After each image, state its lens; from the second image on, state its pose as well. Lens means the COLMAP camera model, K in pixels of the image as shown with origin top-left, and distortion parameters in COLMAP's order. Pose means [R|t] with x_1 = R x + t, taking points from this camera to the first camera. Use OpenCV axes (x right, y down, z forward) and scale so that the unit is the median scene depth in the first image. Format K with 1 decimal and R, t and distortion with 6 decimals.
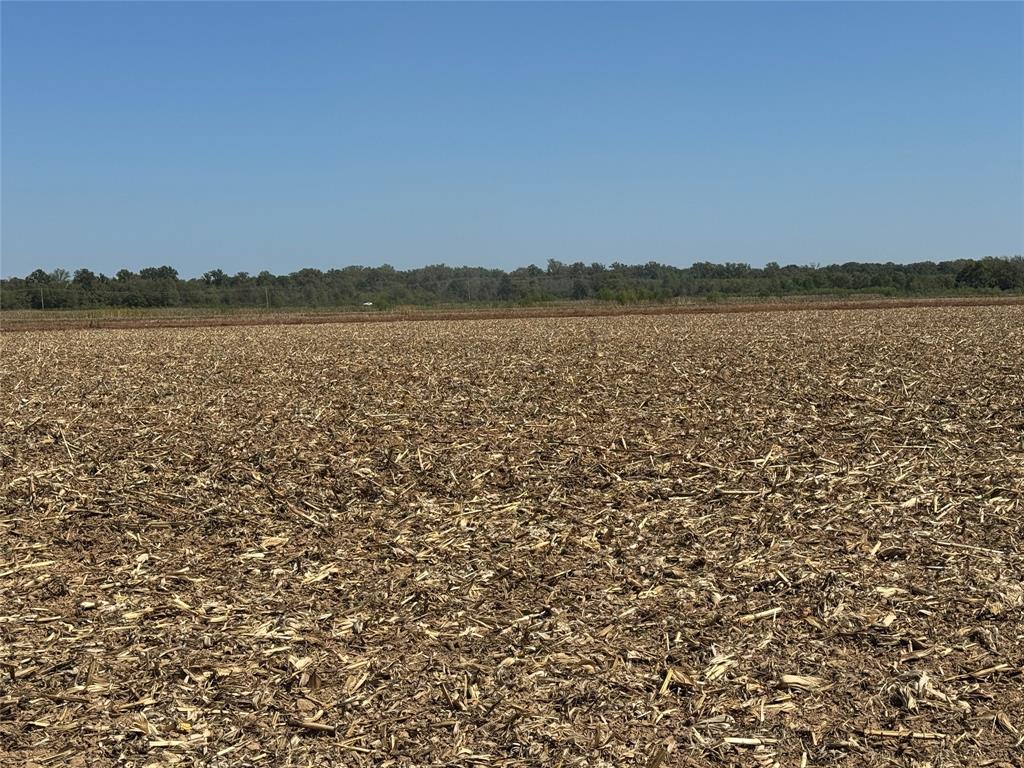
lens RADIAL K [[1557.2, 0, 513.0], [0, 1557.2, 383.3], [0, 0, 1]] dist [0.120184, 0.000000]
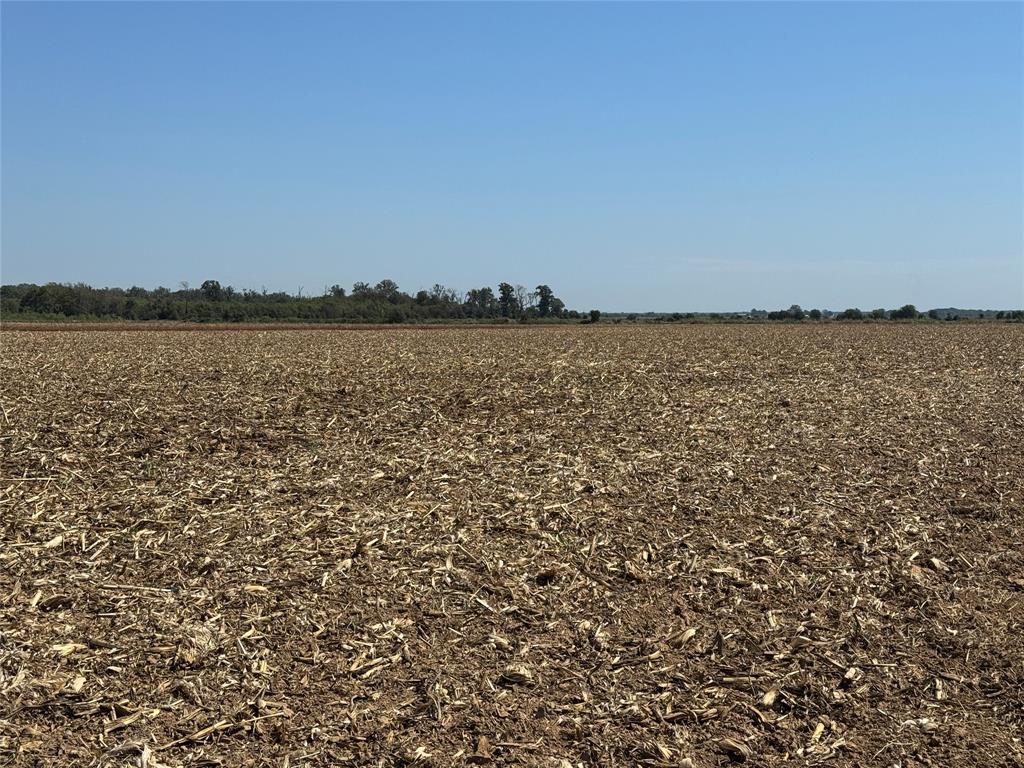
lens RADIAL K [[1557.2, 0, 511.2], [0, 1557.2, 380.8], [0, 0, 1]] dist [0.120184, 0.000000]
pose [[0.838660, 0.000004, 0.544656, -0.034027], [0.009557, 0.999846, -0.014723, -0.002793], [-0.544572, 0.017553, 0.838530, 0.112994]]
